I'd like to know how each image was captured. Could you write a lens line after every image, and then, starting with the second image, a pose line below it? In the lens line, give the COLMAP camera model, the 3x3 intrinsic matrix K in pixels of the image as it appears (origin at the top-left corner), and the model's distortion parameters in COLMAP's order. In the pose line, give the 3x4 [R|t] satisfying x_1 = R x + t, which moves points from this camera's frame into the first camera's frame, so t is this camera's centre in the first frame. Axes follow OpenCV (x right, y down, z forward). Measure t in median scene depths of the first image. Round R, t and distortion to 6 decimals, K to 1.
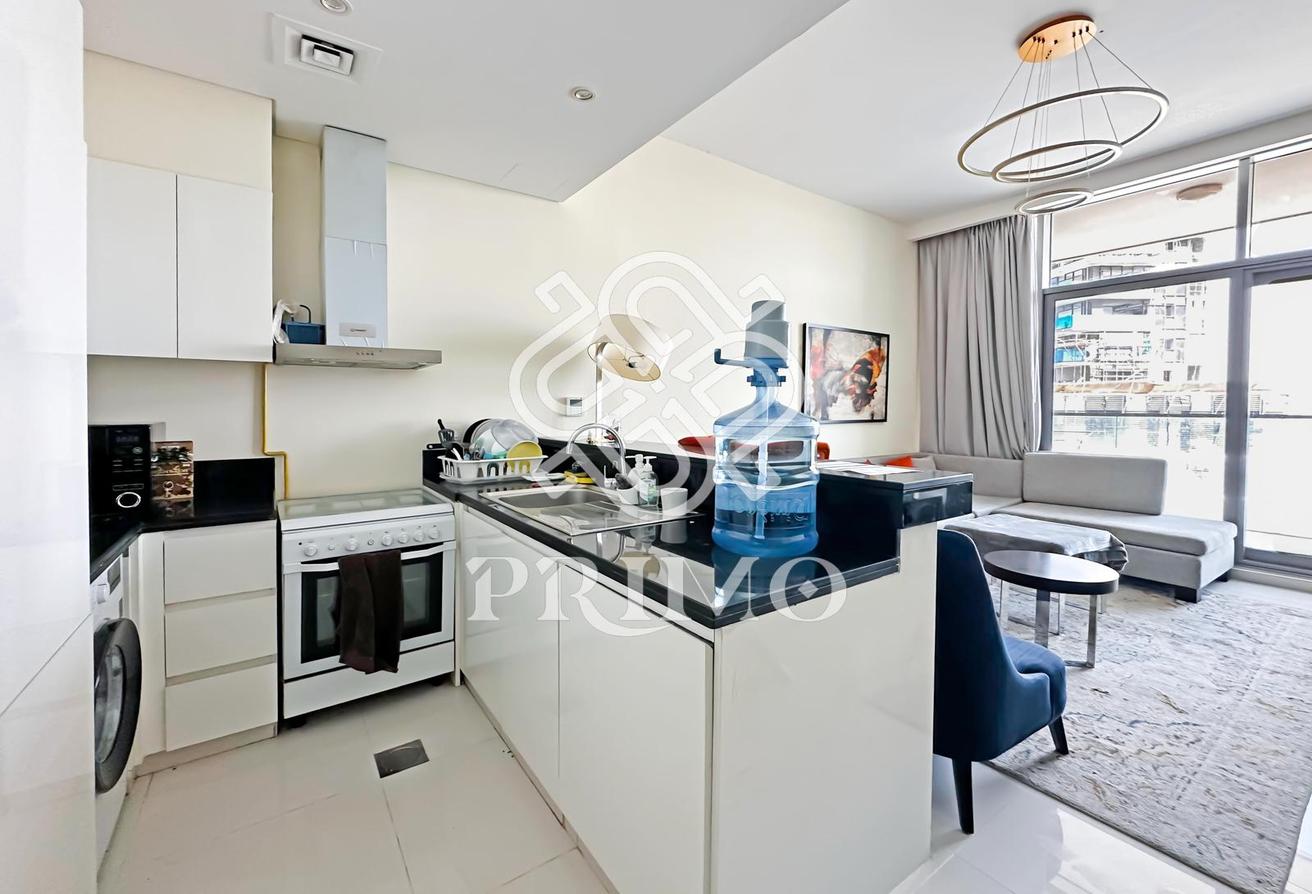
lens RADIAL K [[533.8, 0, 684.0], [0, 533.8, 419.9], [0, 0, 1]] dist [-0.002321, 0.000955]
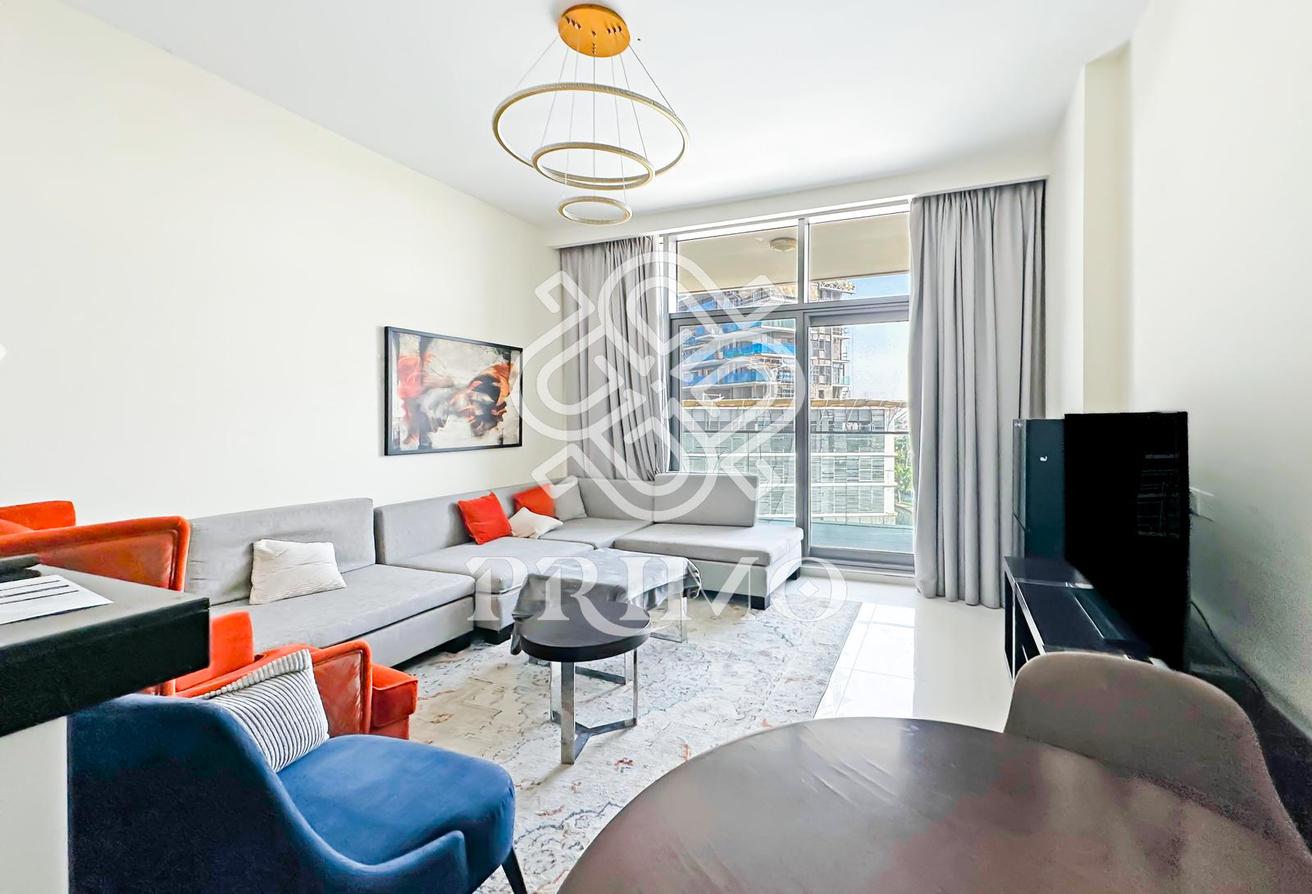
lens RADIAL K [[533.8, 0, 730.4], [0, 533.8, 430.8], [0, 0, 1]] dist [-0.002321, 0.000955]
pose [[0.845988, -0.015778, 0.532969, 0.535462], [0.015741, 0.999865, 0.004613, -0.055395], [-0.532970, 0.004487, 0.846122, 0.169568]]
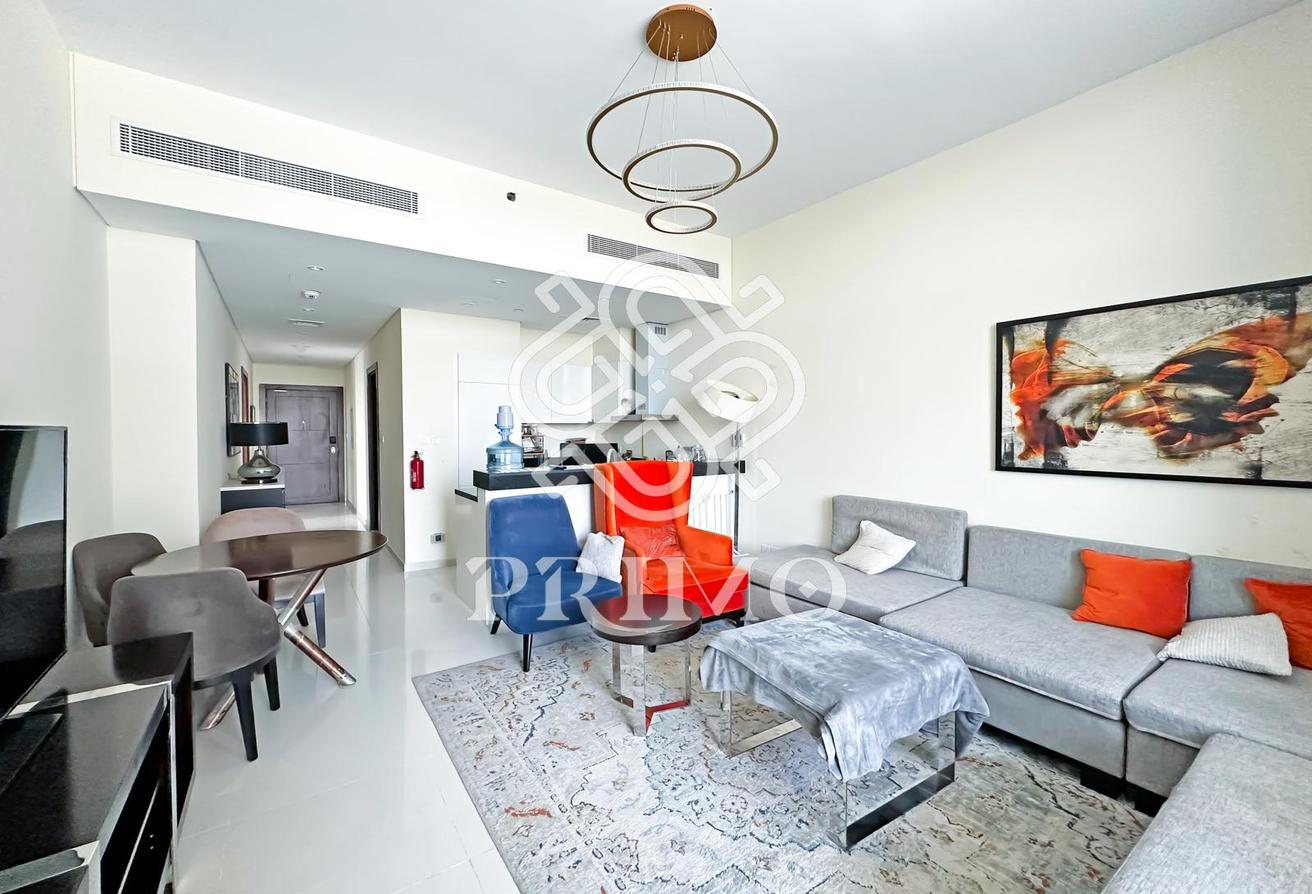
lens RADIAL K [[533.8, 0, 646.2], [0, 533.8, 443.3], [0, 0, 1]] dist [-0.002321, 0.000955]
pose [[-0.030710, 0.025947, -0.999191, 2.117762], [-0.020690, 0.999432, 0.026589, -0.082679], [0.999314, 0.021489, -0.030156, 1.309294]]
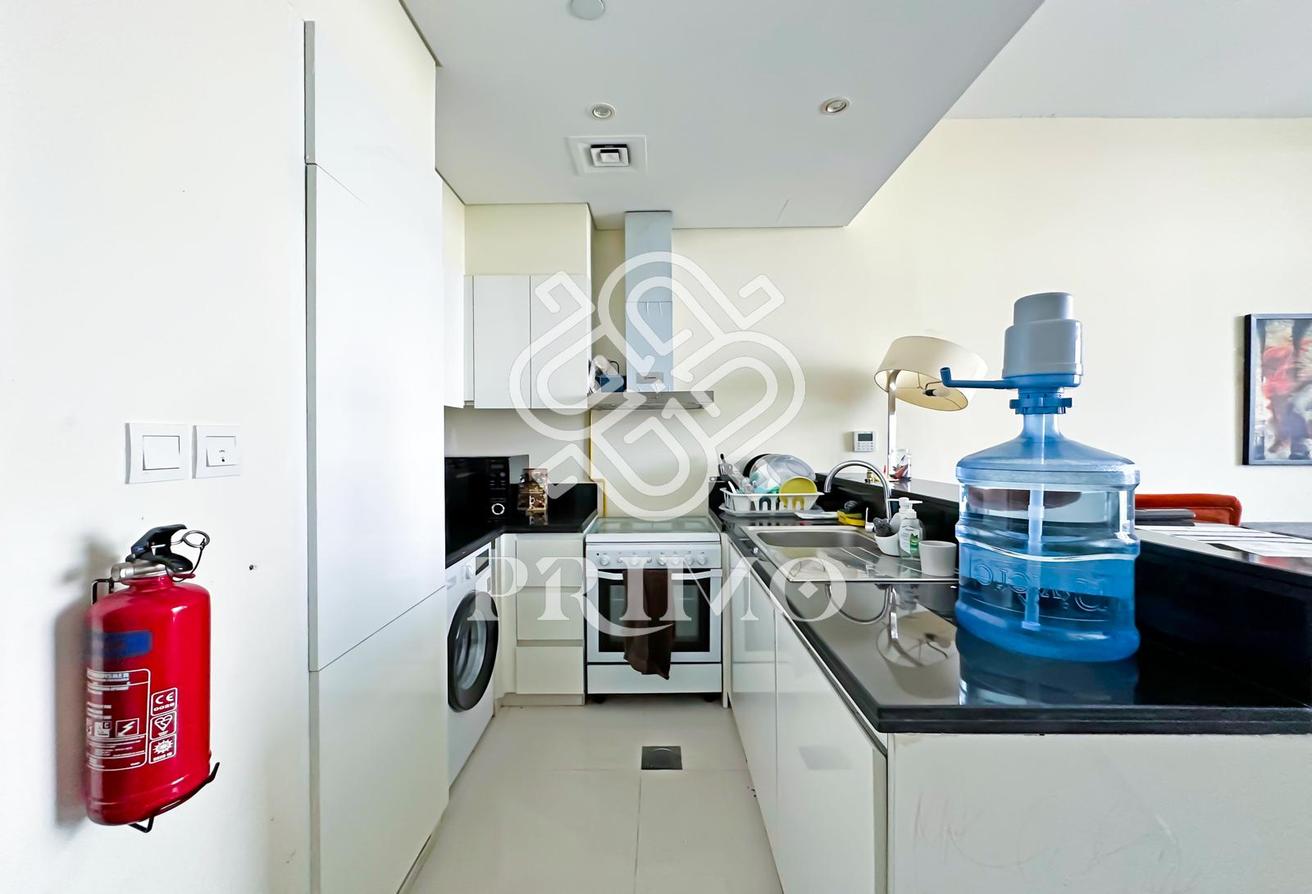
lens RADIAL K [[533.8, 0, 651.6], [0, 533.8, 444.9], [0, 0, 1]] dist [-0.002321, 0.000955]
pose [[0.801758, -0.001347, -0.597648, 0.053350], [-0.009152, 0.999853, -0.014532, -0.001815], [0.597579, 0.017121, 0.801627, 0.035950]]
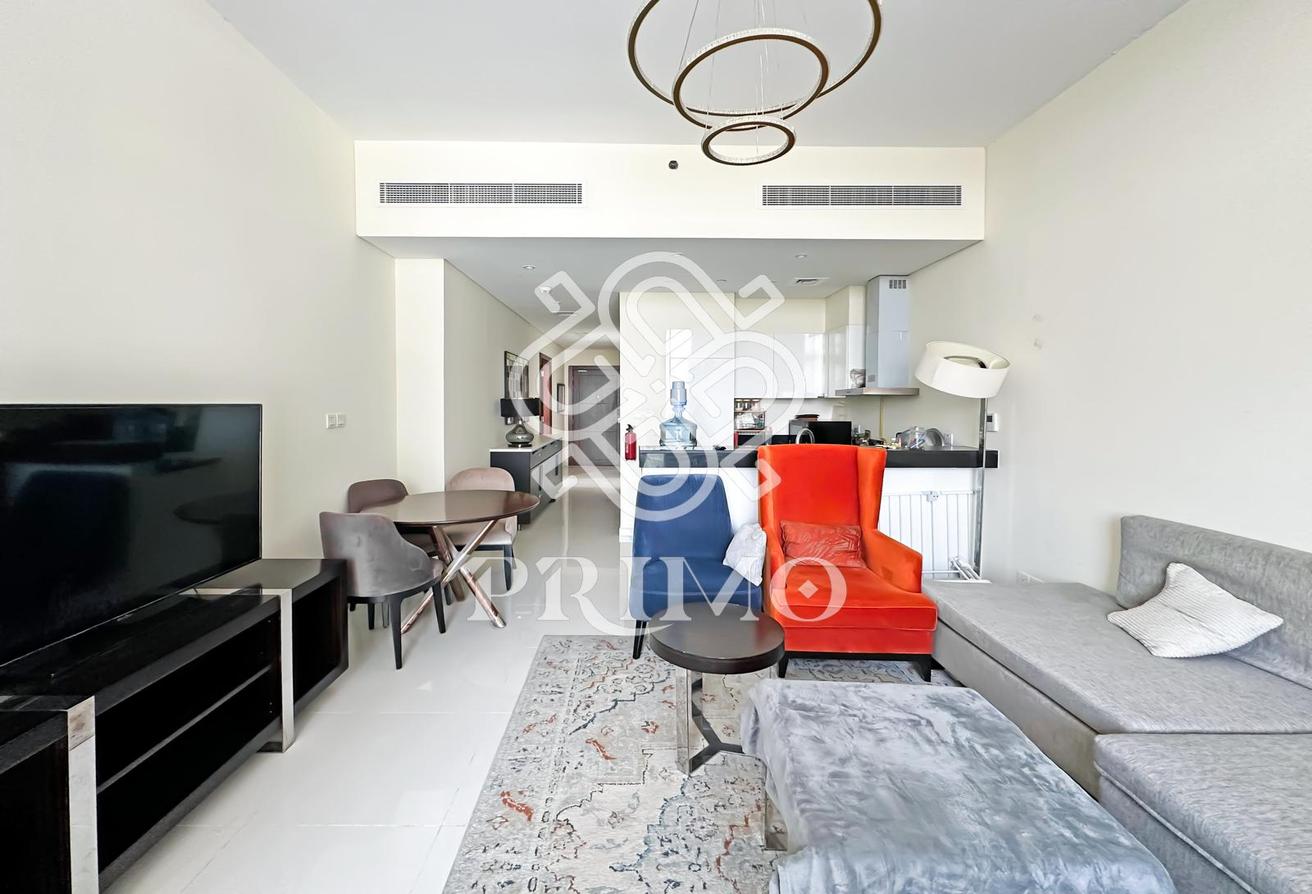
lens RADIAL K [[533.8, 0, 634.6], [0, 533.8, 419.1], [0, 0, 1]] dist [-0.002321, 0.000955]
pose [[-0.592232, 0.023458, -0.805426, 1.801988], [-0.022067, 0.998729, 0.045315, -0.105925], [0.805465, 0.044610, -0.590962, 1.753392]]
